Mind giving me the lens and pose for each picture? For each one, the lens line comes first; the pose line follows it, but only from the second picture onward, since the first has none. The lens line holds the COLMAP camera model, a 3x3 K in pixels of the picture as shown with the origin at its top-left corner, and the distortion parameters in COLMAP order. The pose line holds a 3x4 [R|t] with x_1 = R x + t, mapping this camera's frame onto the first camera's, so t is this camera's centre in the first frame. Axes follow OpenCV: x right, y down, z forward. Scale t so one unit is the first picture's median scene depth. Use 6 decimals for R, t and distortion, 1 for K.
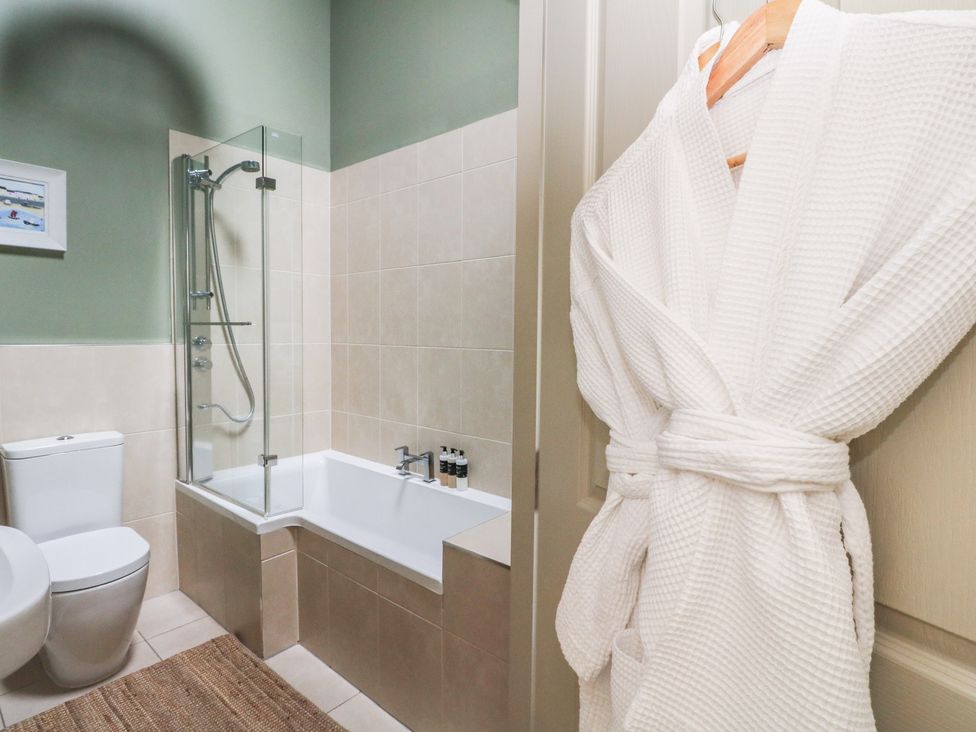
lens RADIAL K [[514.1, 0, 496.0], [0, 514.1, 358.1], [0, 0, 1]] dist [0.006306, -0.017051]
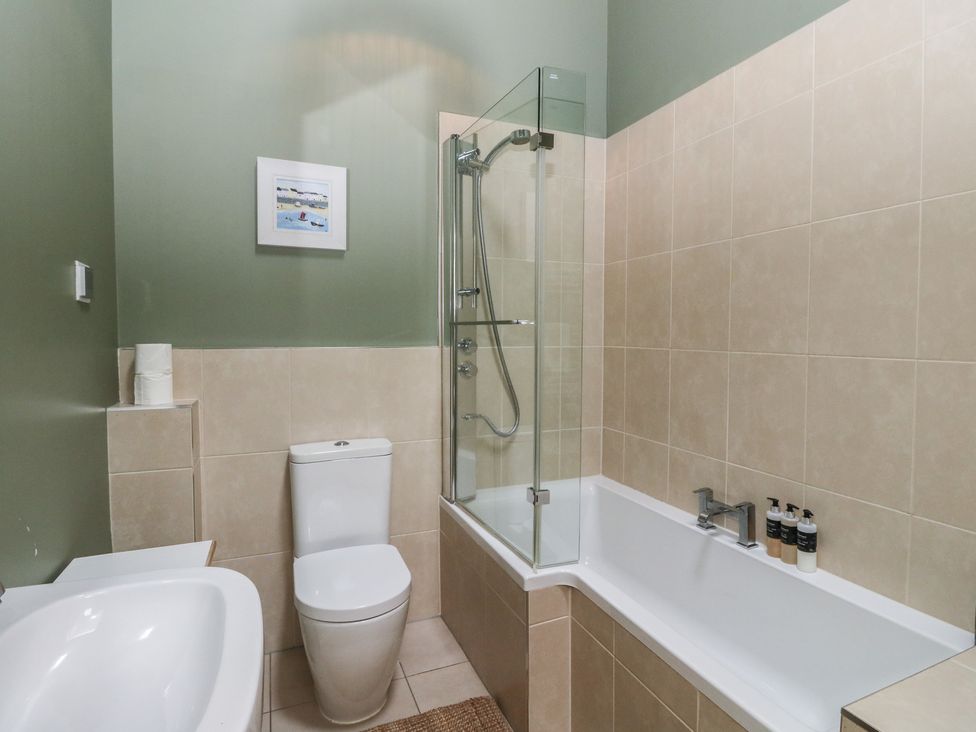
lens RADIAL K [[514.1, 0, 496.0], [0, 514.1, 358.1], [0, 0, 1]] dist [0.006306, -0.017051]
pose [[0.893480, 0.015006, -0.448853, -0.129448], [-0.015909, 0.999872, 0.001758, -0.010121], [0.448822, 0.005570, 0.893604, 0.229269]]
